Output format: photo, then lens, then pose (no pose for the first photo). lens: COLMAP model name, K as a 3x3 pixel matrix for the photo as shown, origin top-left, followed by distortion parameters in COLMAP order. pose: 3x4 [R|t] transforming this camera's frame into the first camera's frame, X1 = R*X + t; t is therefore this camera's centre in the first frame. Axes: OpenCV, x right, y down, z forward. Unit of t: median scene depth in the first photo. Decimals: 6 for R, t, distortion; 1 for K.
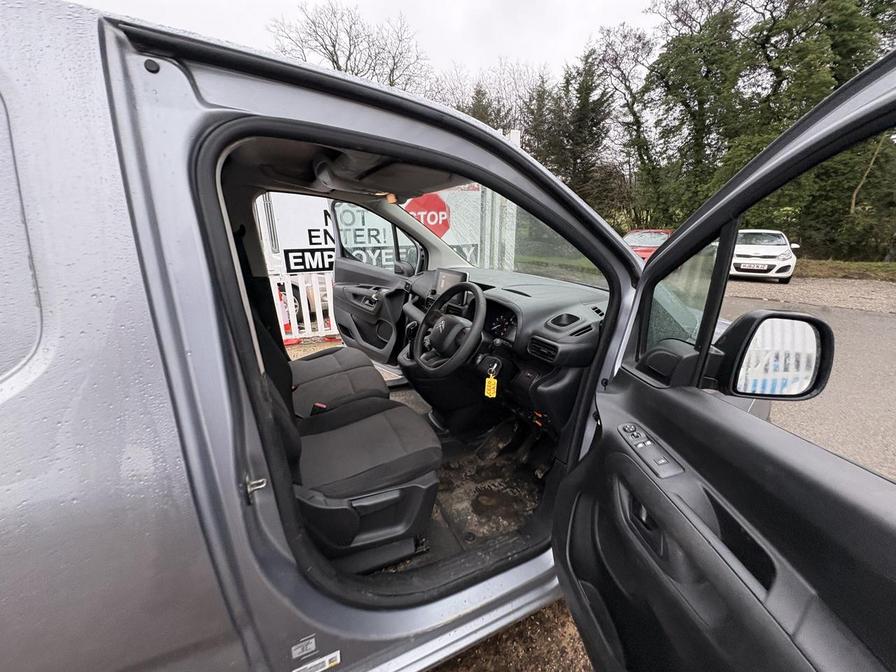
lens RADIAL K [[357.8, 0, 448.5], [0, 357.8, 334.8], [0, 0, 1]] dist [0.004564, -0.000429]
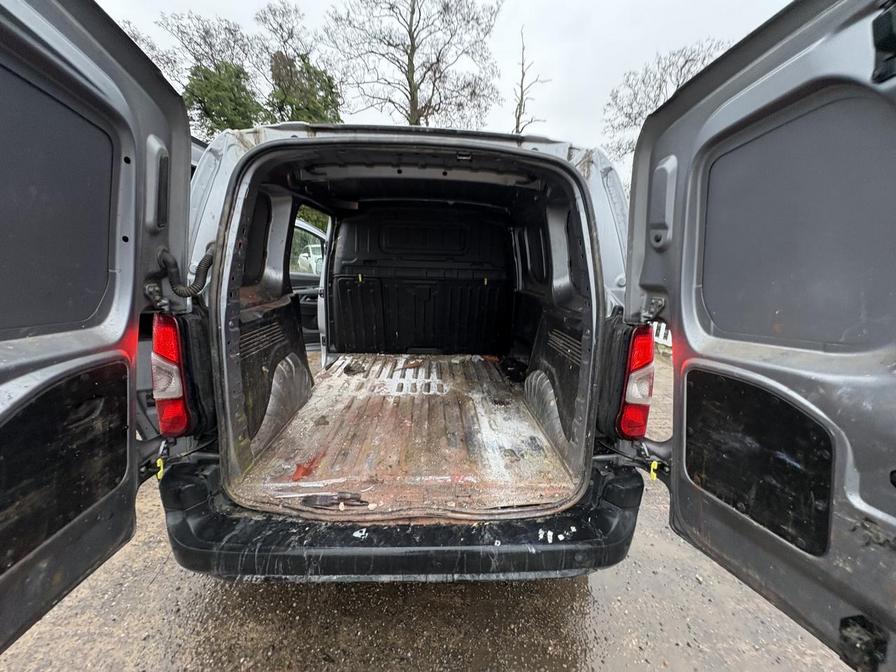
lens RADIAL K [[357.8, 0, 446.8], [0, 357.8, 336.6], [0, 0, 1]] dist [0.004564, -0.000429]
pose [[0.393589, -0.218036, 0.893055, -0.215115], [0.241305, 0.961905, 0.128497, 0.000005], [-0.887051, 0.164924, 0.431209, -0.002850]]
